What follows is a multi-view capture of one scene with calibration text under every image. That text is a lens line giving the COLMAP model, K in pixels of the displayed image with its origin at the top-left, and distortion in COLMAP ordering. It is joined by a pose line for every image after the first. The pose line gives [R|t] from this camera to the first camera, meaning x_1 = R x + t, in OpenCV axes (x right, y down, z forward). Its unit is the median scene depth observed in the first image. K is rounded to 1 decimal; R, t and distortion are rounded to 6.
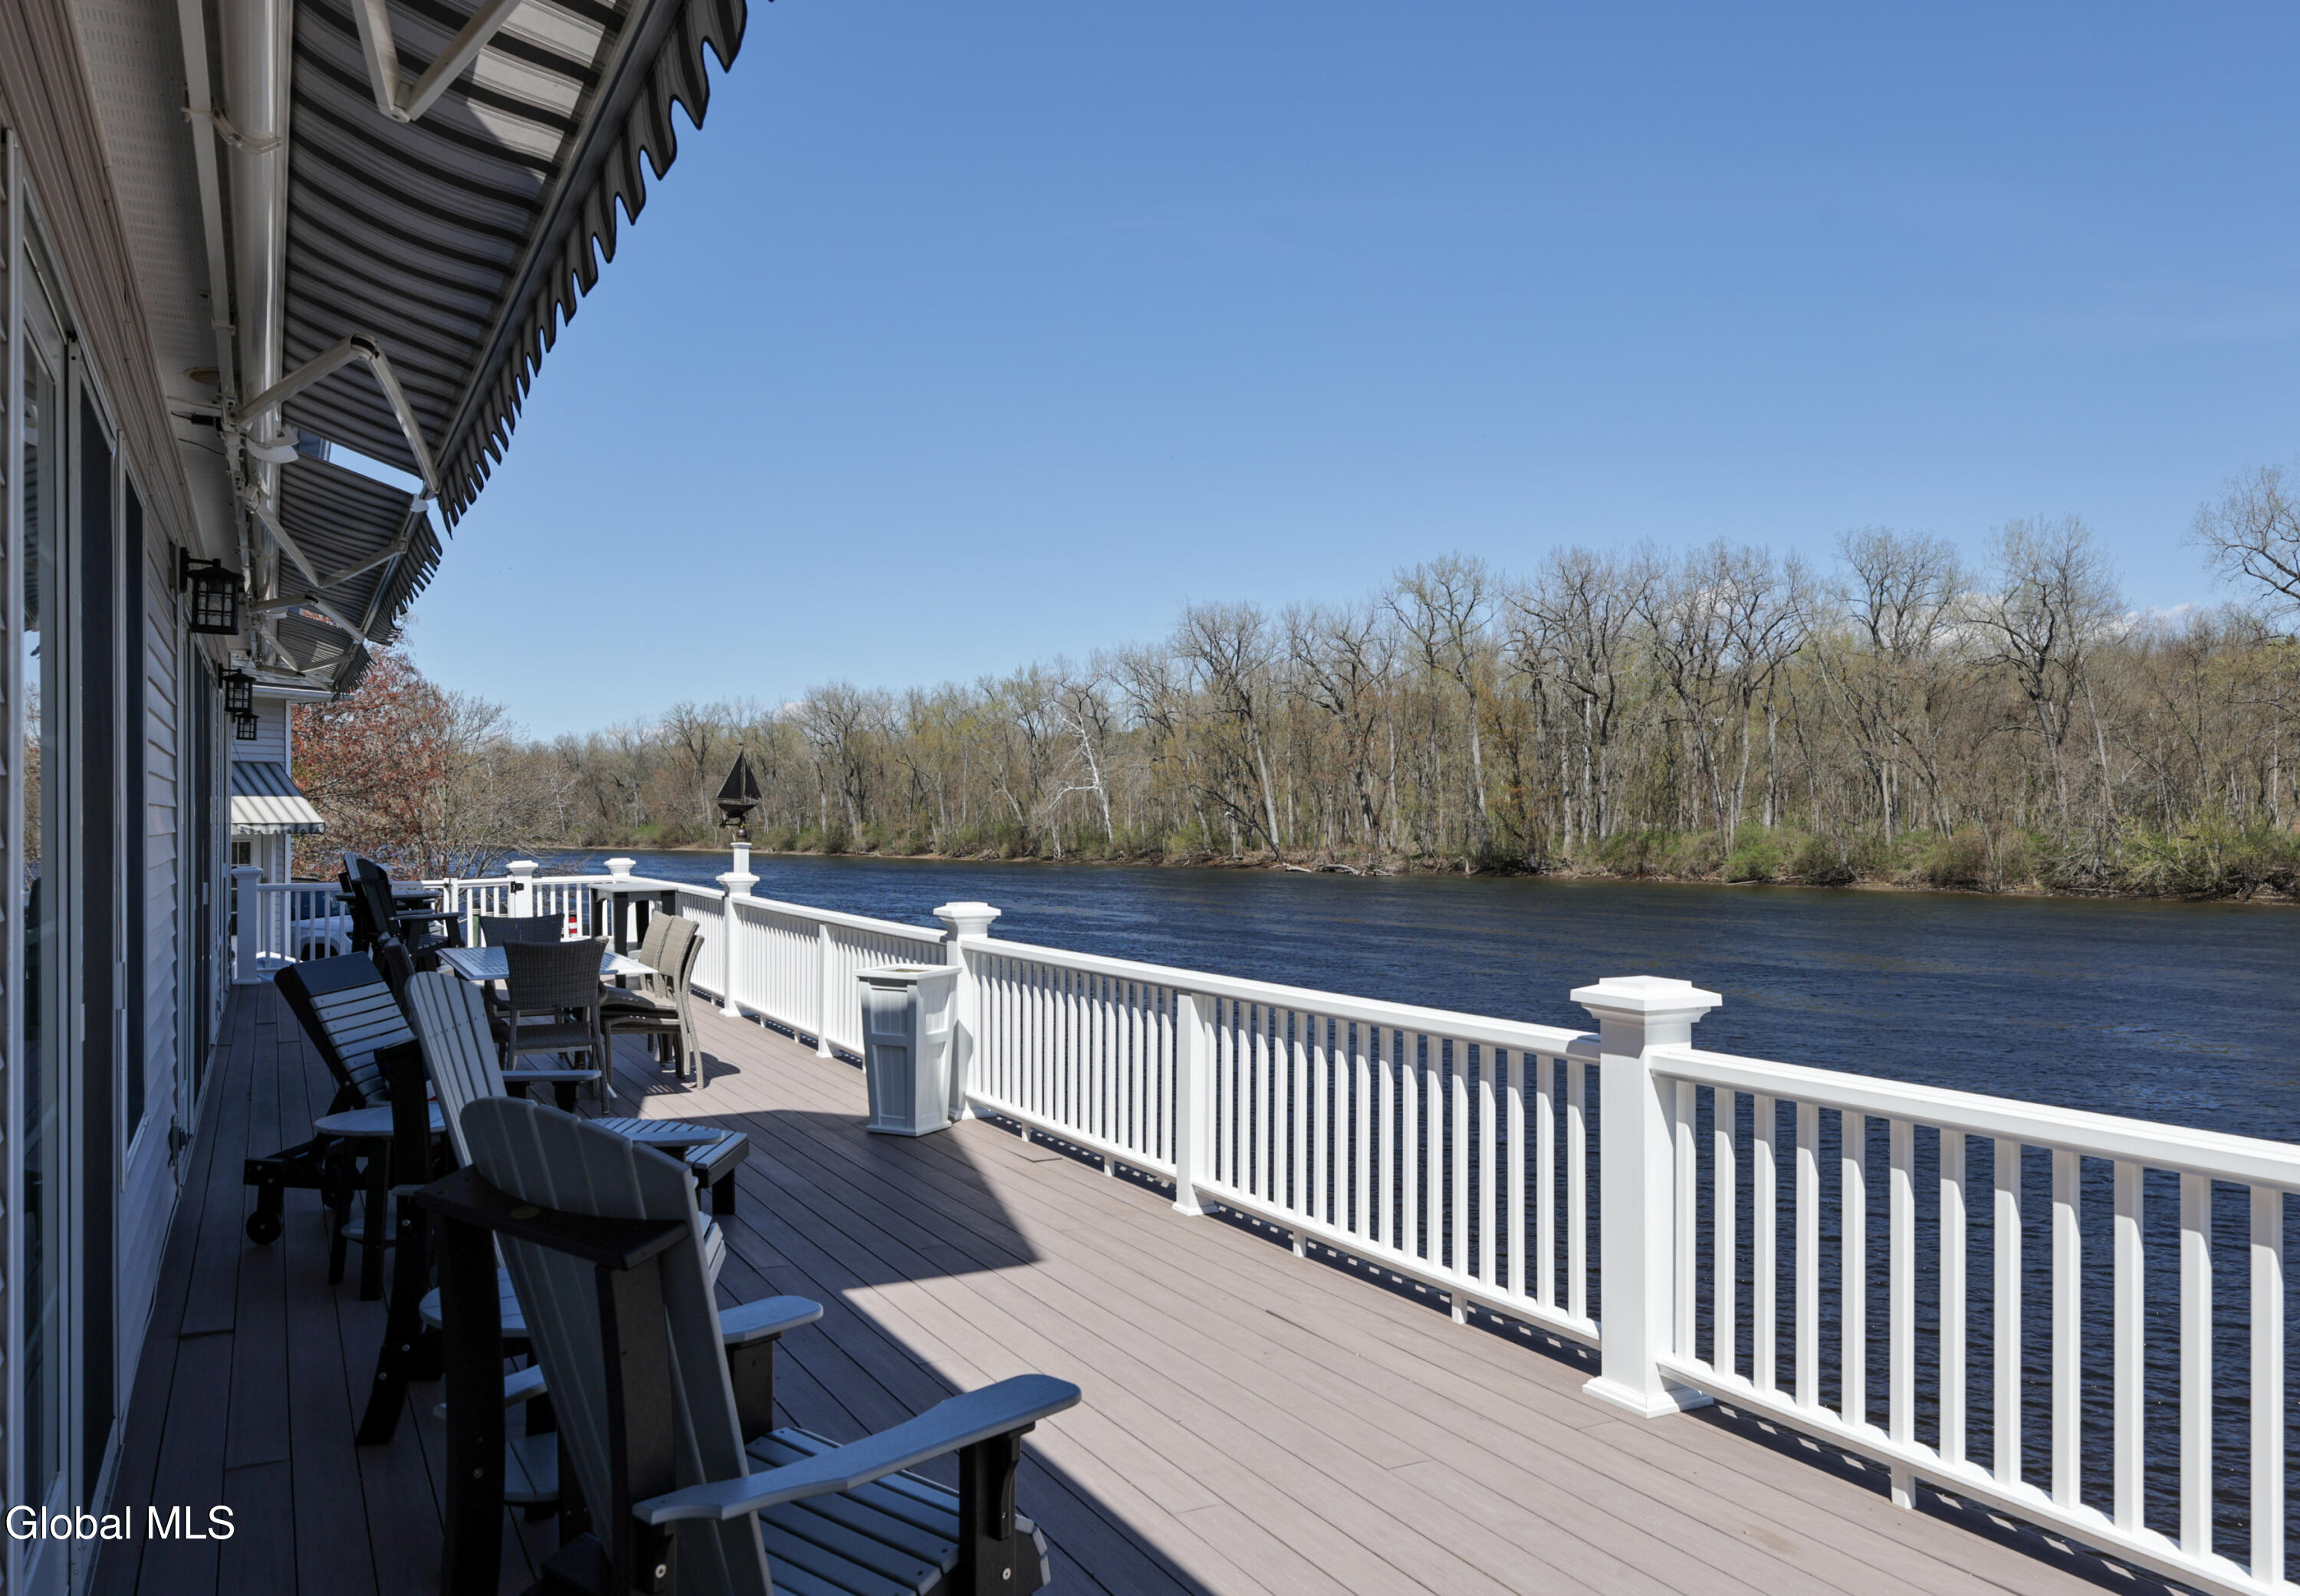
lens RADIAL K [[1705.0, 0, 1128.2], [0, 1705.0, 785.7], [0, 0, 1]] dist [0.005950, 0.003816]
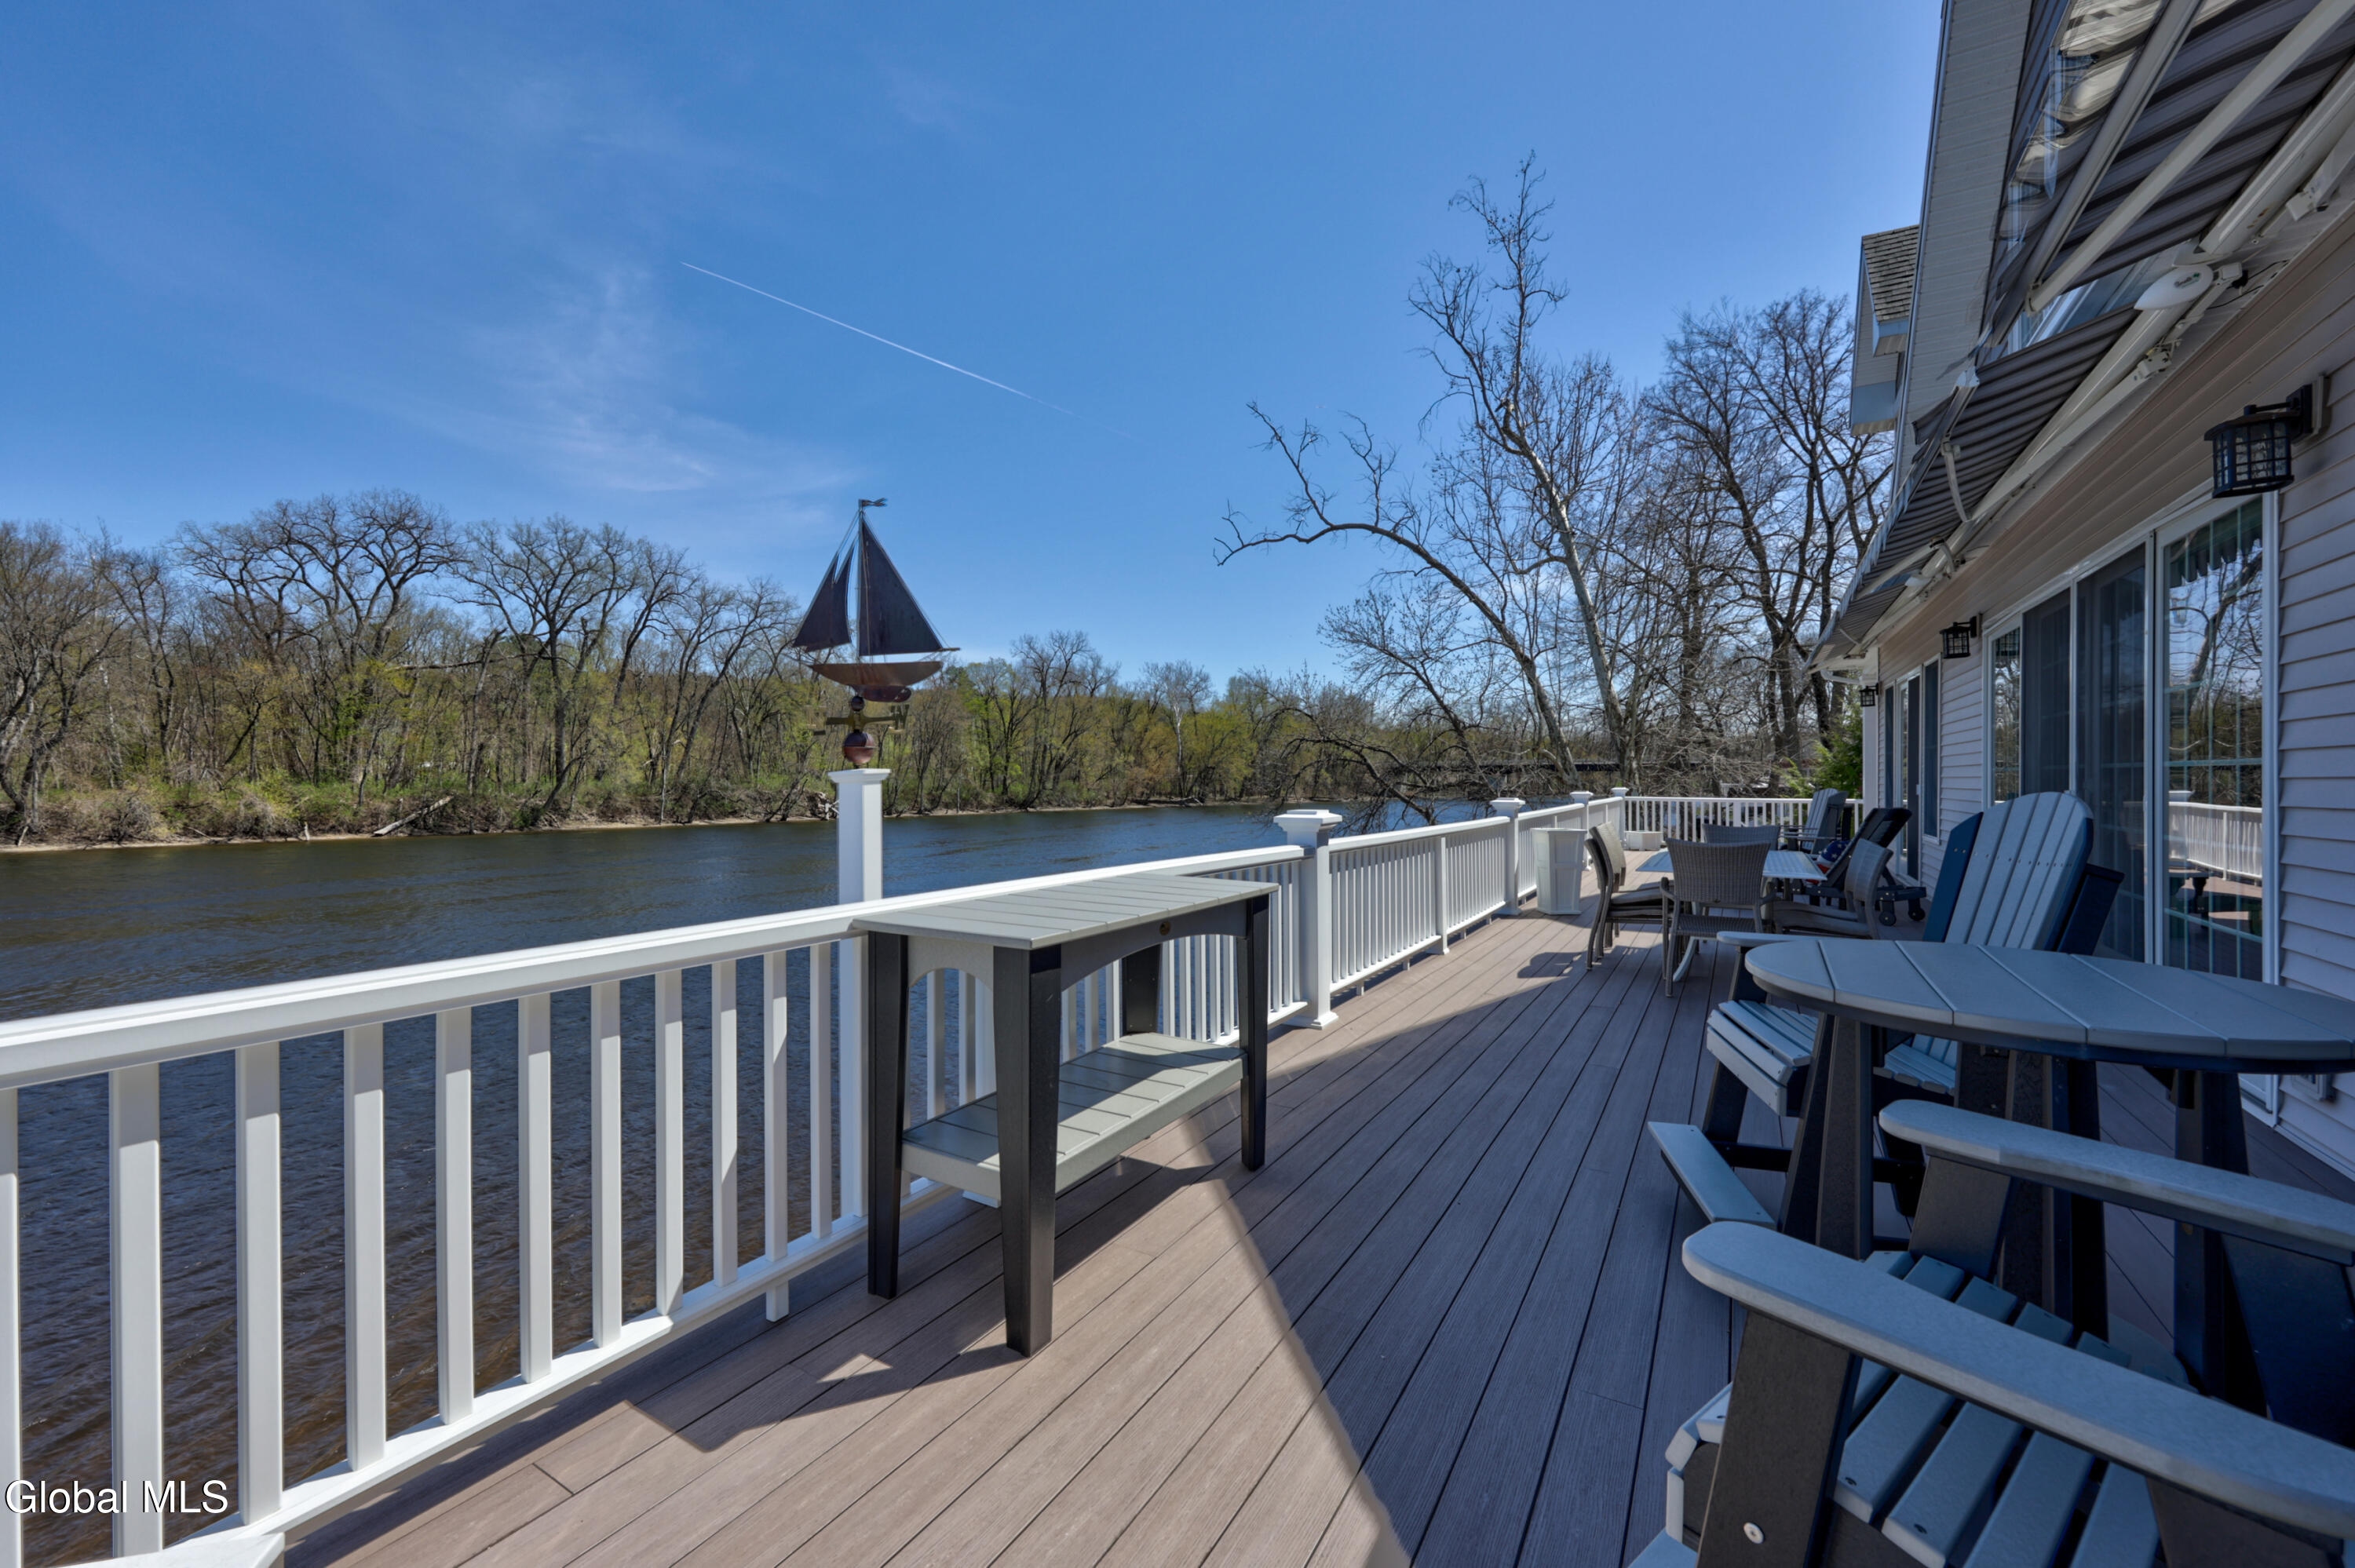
lens RADIAL K [[919.8, 0, 1181.6], [0, 919.8, 780.4], [0, 0, 1]] dist [0.000769, 0.000144]
pose [[-0.523933, 0.010285, 0.851698, -0.868140], [-0.003303, 0.999895, -0.014107, 0.068482], [-0.851753, -0.010204, -0.523844, 2.010433]]
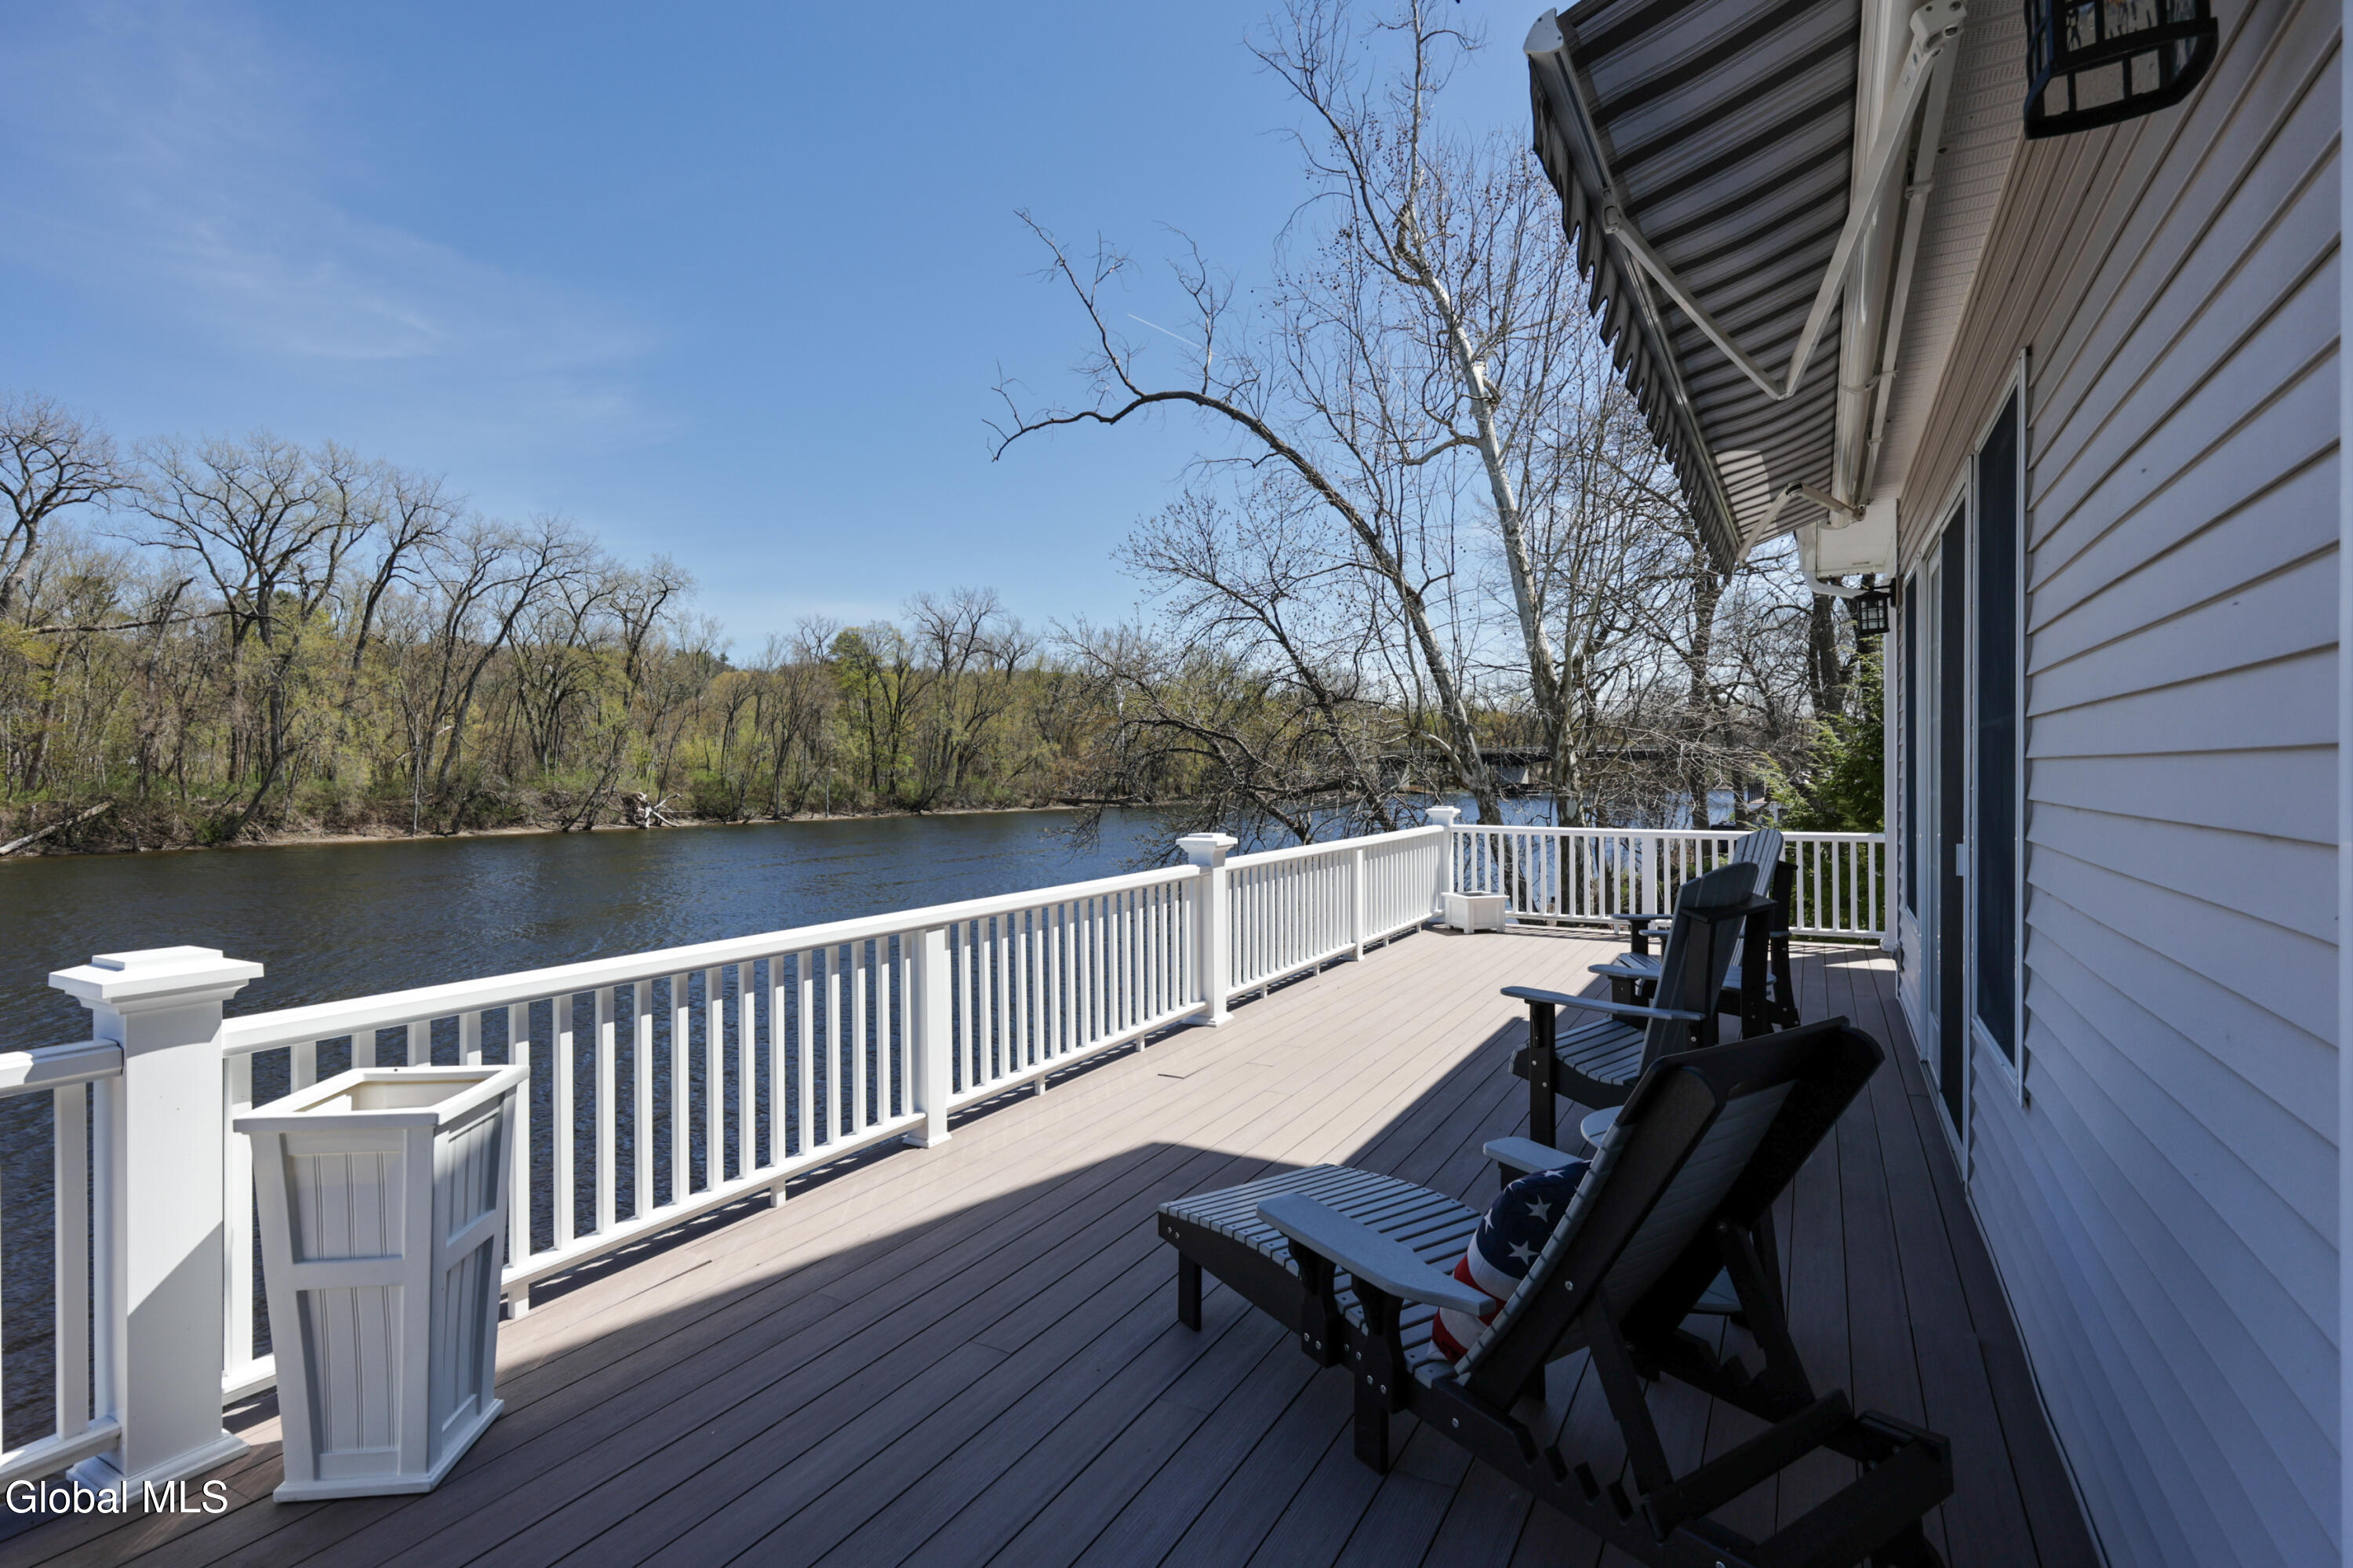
lens RADIAL K [[1139.7, 0, 1167.9], [0, 1139.7, 775.4], [0, 0, 1]] dist [0.003477, -0.000536]
pose [[-0.551922, 0.011739, 0.833813, -0.627099], [0.002245, 0.999918, -0.012592, 0.038691], [-0.833893, -0.005077, -0.551903, 1.285575]]
